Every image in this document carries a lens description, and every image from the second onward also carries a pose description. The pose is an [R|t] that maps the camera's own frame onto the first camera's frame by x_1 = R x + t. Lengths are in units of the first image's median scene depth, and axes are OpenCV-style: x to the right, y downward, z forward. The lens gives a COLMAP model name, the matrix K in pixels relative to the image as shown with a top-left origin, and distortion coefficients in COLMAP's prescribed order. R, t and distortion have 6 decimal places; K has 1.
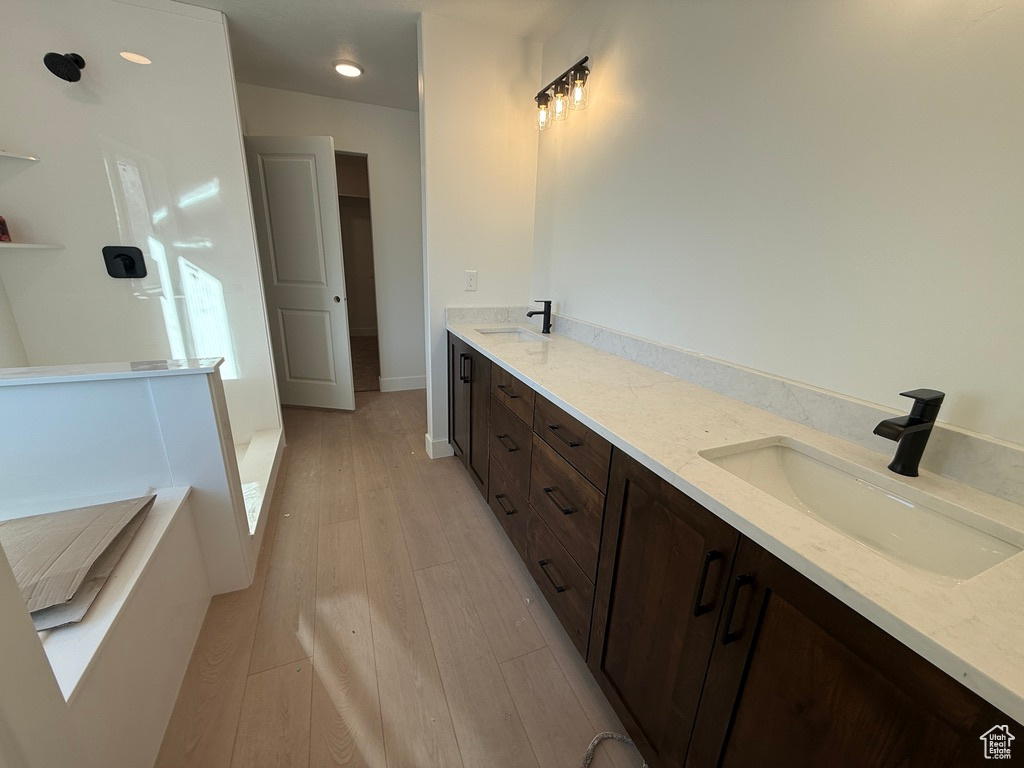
lens RADIAL K [[405.6, 0, 509.8], [0, 405.6, 382.6], [0, 0, 1]] dist [-0.002535, 0.000883]
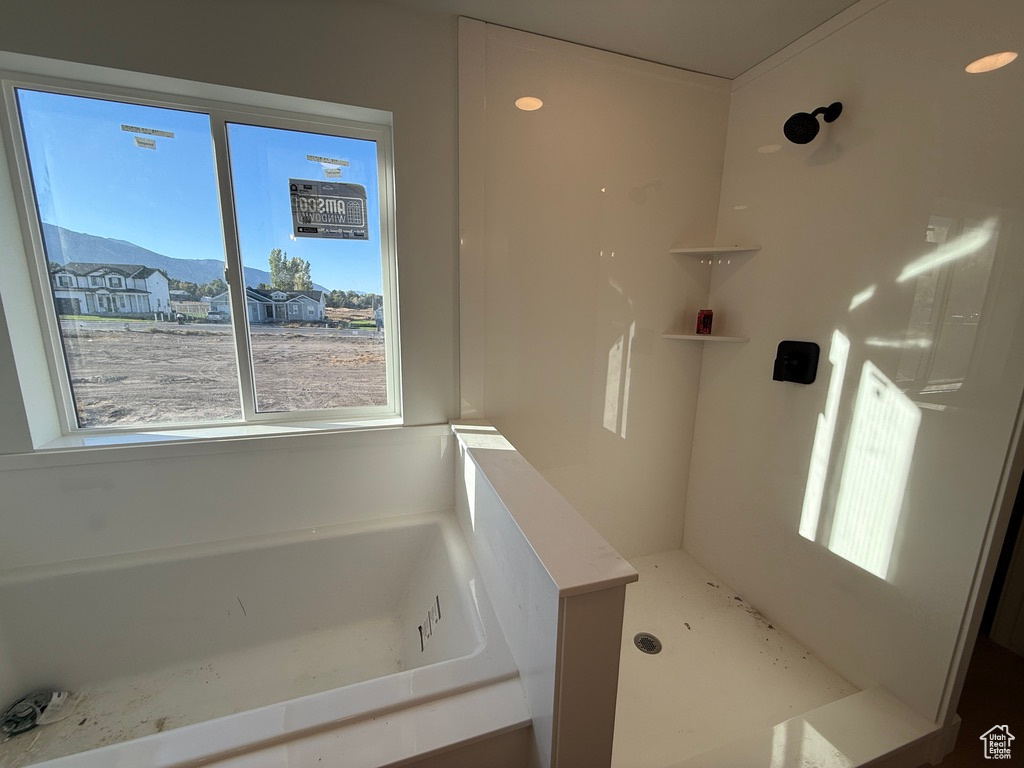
lens RADIAL K [[405.6, 0, 511.0], [0, 405.6, 391.2], [0, 0, 1]] dist [-0.002535, 0.000883]
pose [[-0.075475, 0.162107, -0.983883, -0.162690], [-0.320381, 0.930438, 0.177878, -0.204559], [0.944277, 0.328642, -0.018289, 0.518246]]
